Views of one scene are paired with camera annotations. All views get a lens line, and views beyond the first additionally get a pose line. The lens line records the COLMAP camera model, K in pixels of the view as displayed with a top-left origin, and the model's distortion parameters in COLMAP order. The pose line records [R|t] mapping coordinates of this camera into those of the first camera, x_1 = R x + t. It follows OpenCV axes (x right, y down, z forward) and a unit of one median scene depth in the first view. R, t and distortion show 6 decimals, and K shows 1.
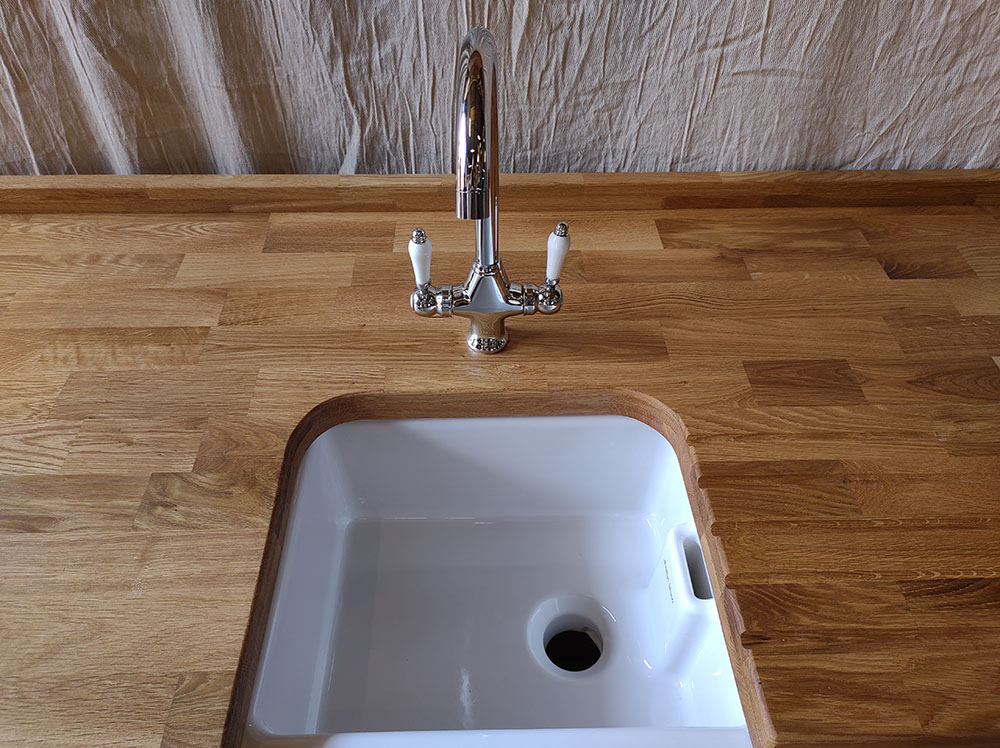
lens RADIAL K [[738.8, 0, 501.9], [0, 738.8, 373.0], [0, 0, 1]] dist [0.039917, -0.045888]
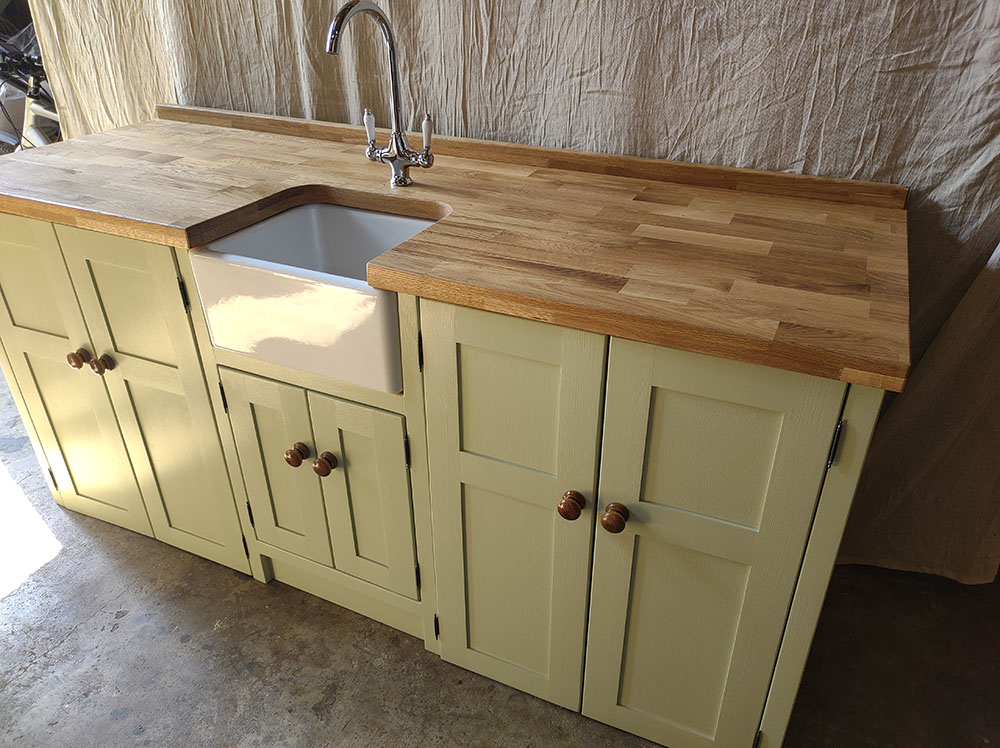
lens RADIAL K [[742.0, 0, 501.6], [0, 742.0, 374.3], [0, 0, 1]] dist [0.057260, -0.060097]
pose [[0.889698, 0.221472, -0.399234, 0.989253], [-0.320080, 0.926140, -0.199534, 0.648882], [0.325556, 0.305312, 0.894873, -0.467070]]
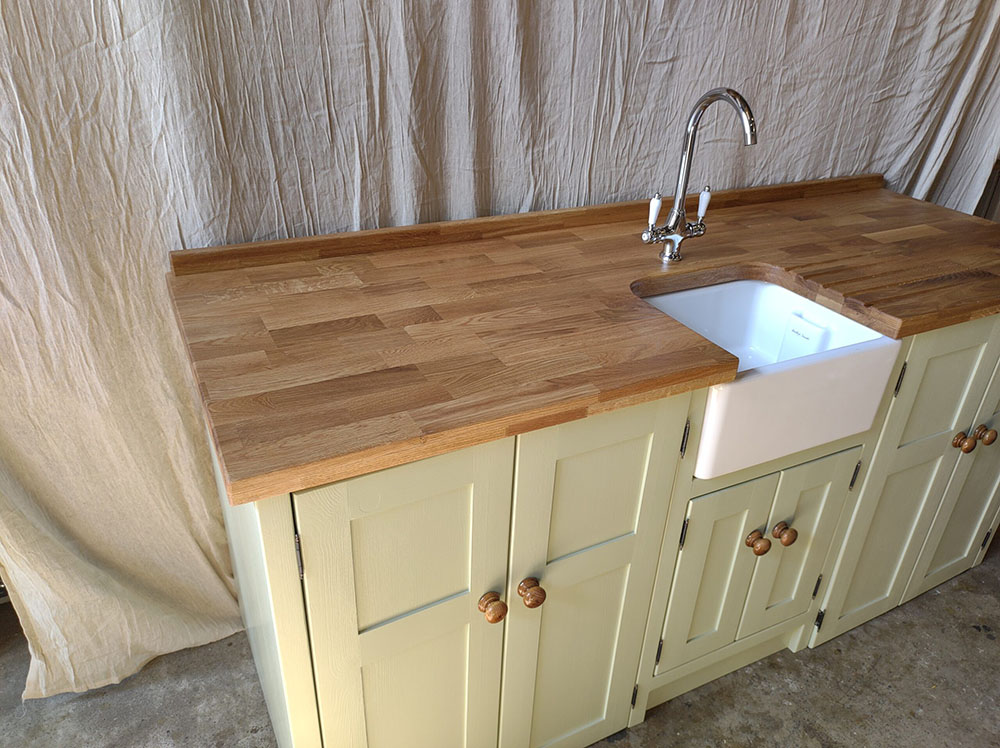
lens RADIAL K [[742.0, 0, 501.6], [0, 742.0, 374.3], [0, 0, 1]] dist [0.057260, -0.060097]
pose [[0.903716, -0.180745, 0.388109, -1.104823], [0.279655, 0.935612, -0.215460, 0.481013], [-0.324176, 0.303251, 0.896074, -0.471105]]
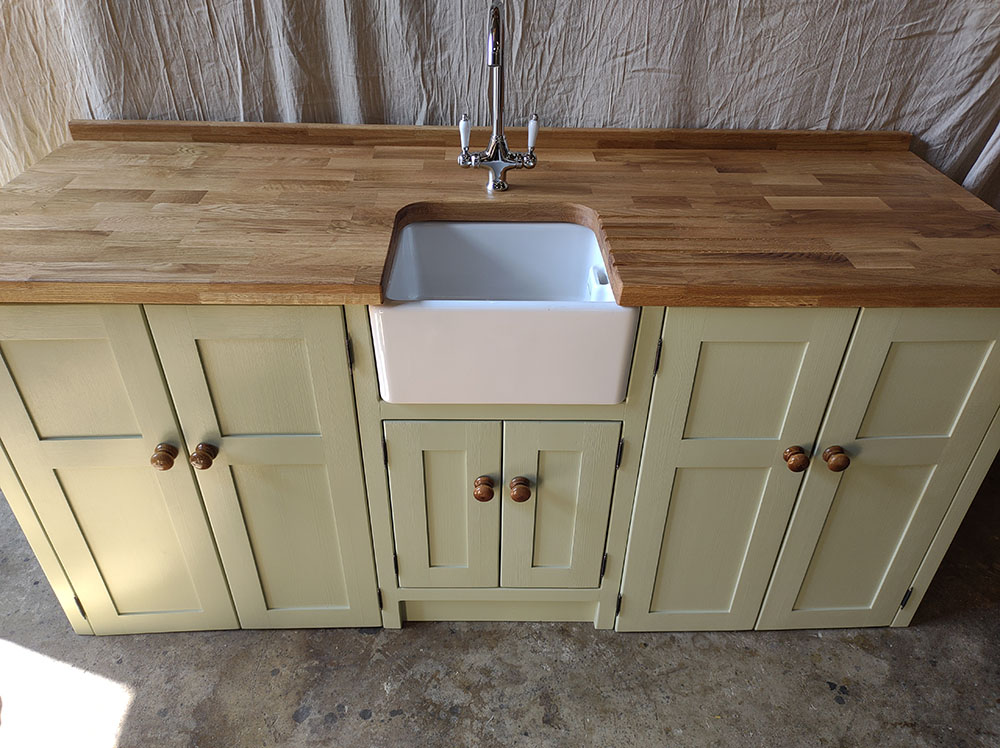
lens RADIAL K [[742.0, 0, 501.6], [0, 742.0, 374.3], [0, 0, 1]] dist [0.057260, -0.060097]
pose [[0.999861, 0.015796, -0.005392, 0.008298], [-0.016517, 0.982892, -0.183443, 0.680028], [0.002402, 0.183507, 0.983016, -0.684797]]
